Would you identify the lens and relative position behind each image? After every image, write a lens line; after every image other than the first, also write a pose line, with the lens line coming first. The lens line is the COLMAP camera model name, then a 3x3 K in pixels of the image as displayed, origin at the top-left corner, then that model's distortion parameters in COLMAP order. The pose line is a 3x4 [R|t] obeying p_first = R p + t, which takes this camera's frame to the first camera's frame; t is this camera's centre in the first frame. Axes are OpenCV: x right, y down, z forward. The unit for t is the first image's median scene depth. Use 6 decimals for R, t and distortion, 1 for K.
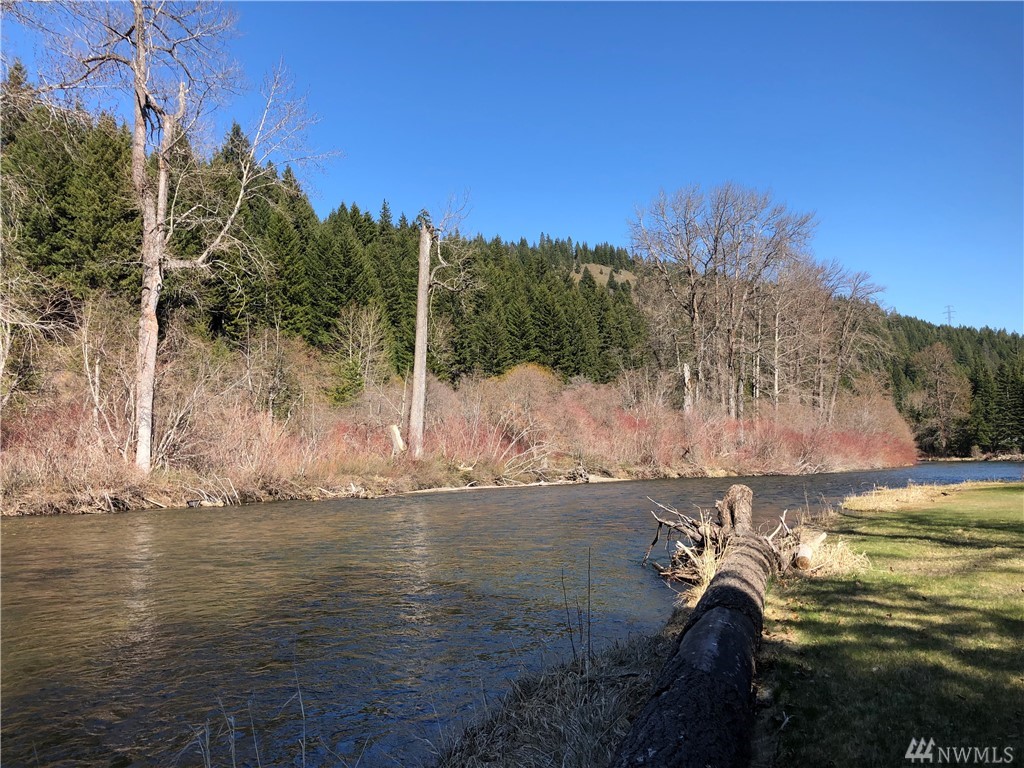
lens RADIAL K [[841.6, 0, 513.2], [0, 841.6, 368.7], [0, 0, 1]] dist [0.052981, -0.066948]
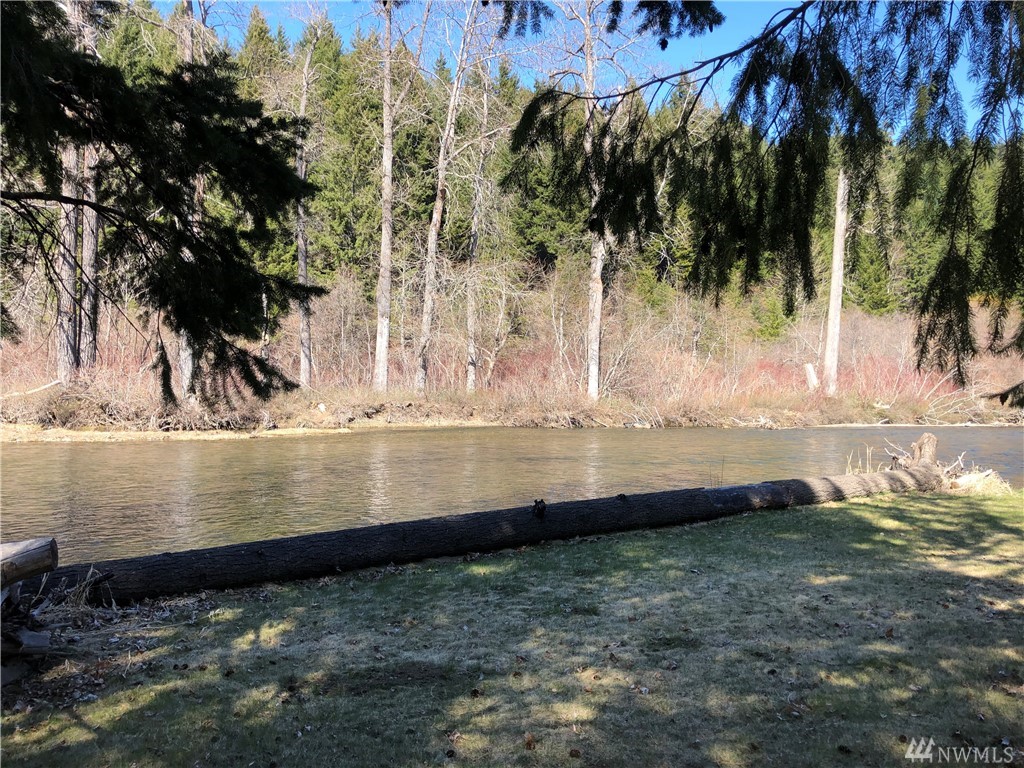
lens RADIAL K [[841.6, 0, 510.4], [0, 841.6, 375.8], [0, 0, 1]] dist [0.052981, -0.066948]
pose [[0.862759, 0.023287, -0.505079, 0.102501], [0.024380, 0.995861, 0.087560, -0.029312], [0.505028, -0.087857, 0.858620, -0.169809]]
